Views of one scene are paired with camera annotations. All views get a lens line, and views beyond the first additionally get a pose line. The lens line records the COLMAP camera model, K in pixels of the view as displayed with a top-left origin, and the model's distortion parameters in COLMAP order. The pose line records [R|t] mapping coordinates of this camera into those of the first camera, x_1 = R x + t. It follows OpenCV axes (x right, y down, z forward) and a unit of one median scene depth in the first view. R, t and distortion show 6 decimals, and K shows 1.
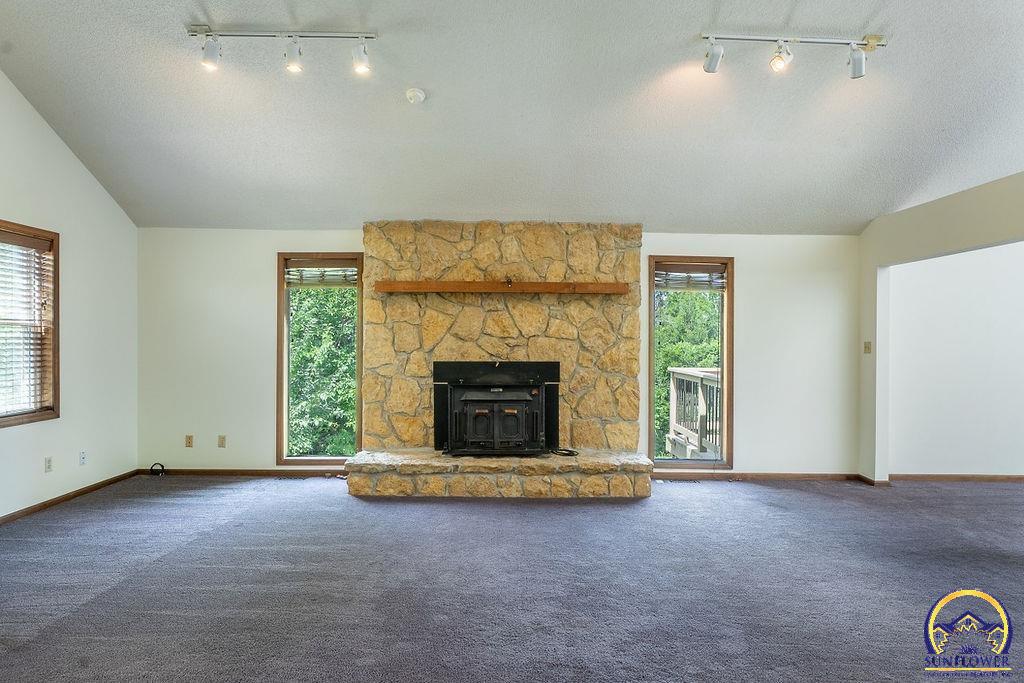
lens RADIAL K [[618.4, 0, 507.7], [0, 618.4, 340.3], [0, 0, 1]] dist [-0.005262, -0.000655]
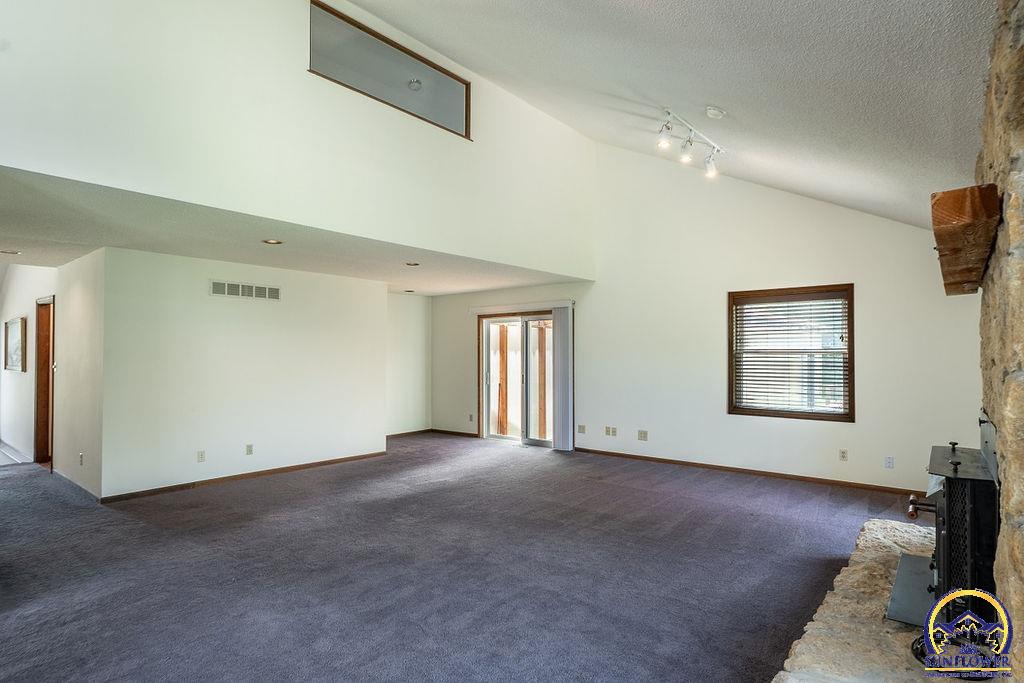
lens RADIAL K [[528.8, 0, 516.7], [0, 528.8, 345.2], [0, 0, 1]] dist [0.003854, 0.000861]
pose [[-0.636298, -0.004239, -0.771432, 0.503489], [-0.009512, 0.999952, 0.002351, -0.030051], [0.771385, 0.008833, -0.636308, 0.954737]]
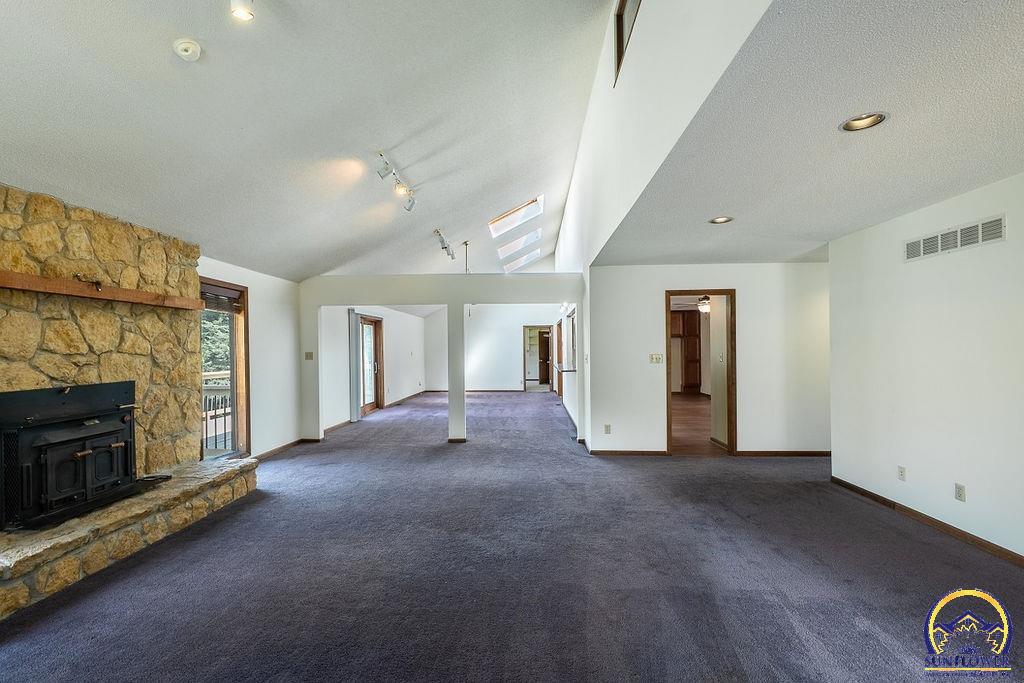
lens RADIAL K [[432.1, 0, 517.2], [0, 432.1, 342.1], [0, 0, 1]] dist [-0.012704, -0.000089]
pose [[0.067669, 0.006632, 0.997686, -0.492798], [0.015604, 0.999849, -0.007705, -0.007373], [-0.997586, 0.016090, 0.067555, 0.412164]]
